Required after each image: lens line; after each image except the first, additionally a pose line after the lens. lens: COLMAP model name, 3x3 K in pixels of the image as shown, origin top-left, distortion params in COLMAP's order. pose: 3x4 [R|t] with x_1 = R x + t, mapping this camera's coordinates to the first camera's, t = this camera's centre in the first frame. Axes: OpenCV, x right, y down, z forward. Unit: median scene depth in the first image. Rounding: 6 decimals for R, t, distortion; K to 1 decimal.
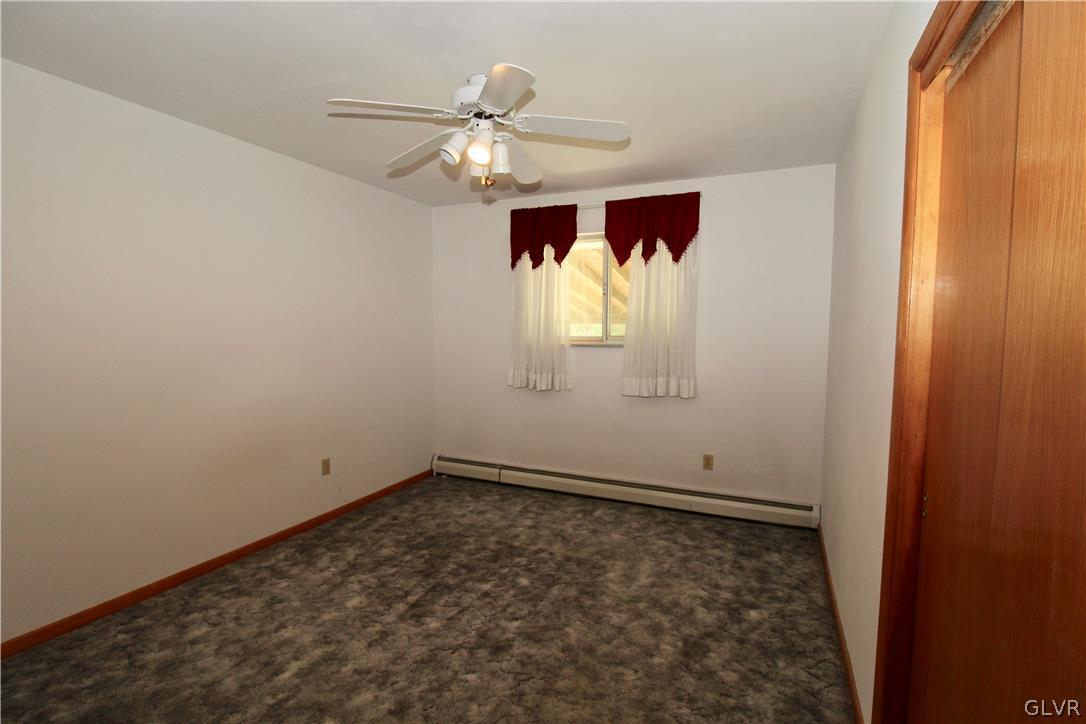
lens RADIAL K [[515.9, 0, 538.4], [0, 515.9, 367.6], [0, 0, 1]] dist [-0.000623, -0.015025]
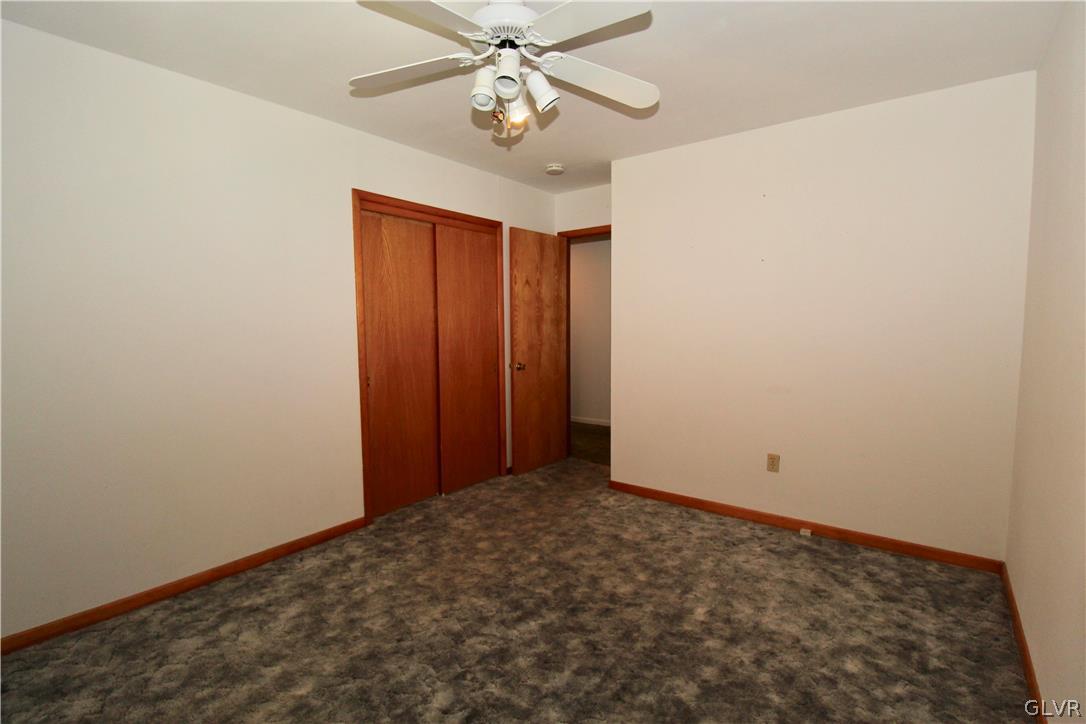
lens RADIAL K [[515.9, 0, 538.4], [0, 515.9, 367.6], [0, 0, 1]] dist [-0.000623, -0.015025]
pose [[-0.973575, -0.018269, 0.227634, -0.336636], [0.019566, 0.986457, 0.162851, -0.107085], [-0.227526, 0.163002, -0.960032, 1.796974]]
